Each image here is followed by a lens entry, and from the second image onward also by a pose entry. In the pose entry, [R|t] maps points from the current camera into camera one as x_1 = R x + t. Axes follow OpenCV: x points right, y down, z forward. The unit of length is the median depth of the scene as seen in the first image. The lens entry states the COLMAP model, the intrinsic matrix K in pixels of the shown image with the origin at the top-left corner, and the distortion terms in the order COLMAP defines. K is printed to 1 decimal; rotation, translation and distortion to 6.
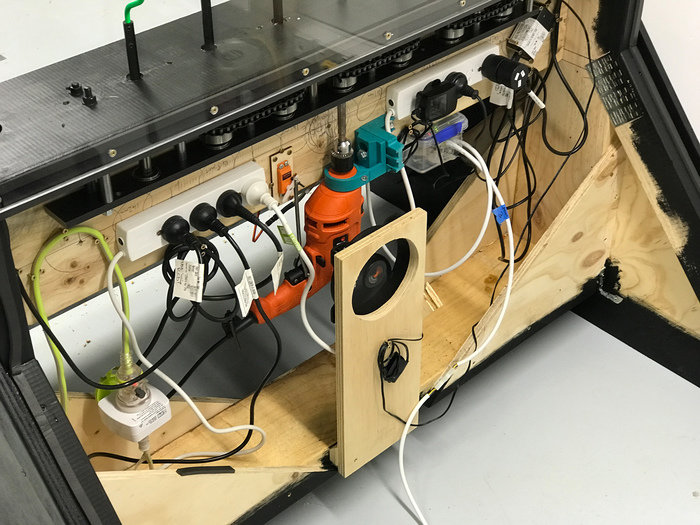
lens RADIAL K [[1151.2, 0, 350.0], [0, 1151.2, 262.5], [0, 0, 1]] dist [0.074693, -0.025713]
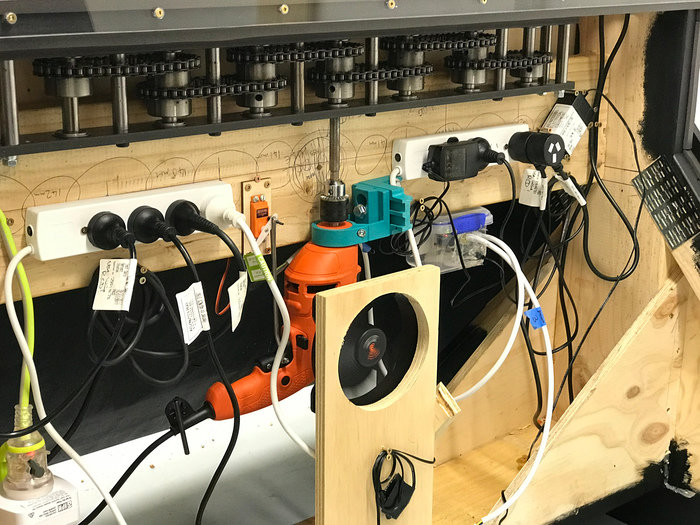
lens RADIAL K [[1151.2, 0, 350.0], [0, 1151.2, 262.5], [0, 0, 1]] dist [0.074693, -0.025713]
pose [[0.999212, 0.026427, -0.029620, 0.025420], [-0.035481, 0.929178, -0.367925, 0.211044], [0.017800, 0.368686, 0.929383, 0.242223]]
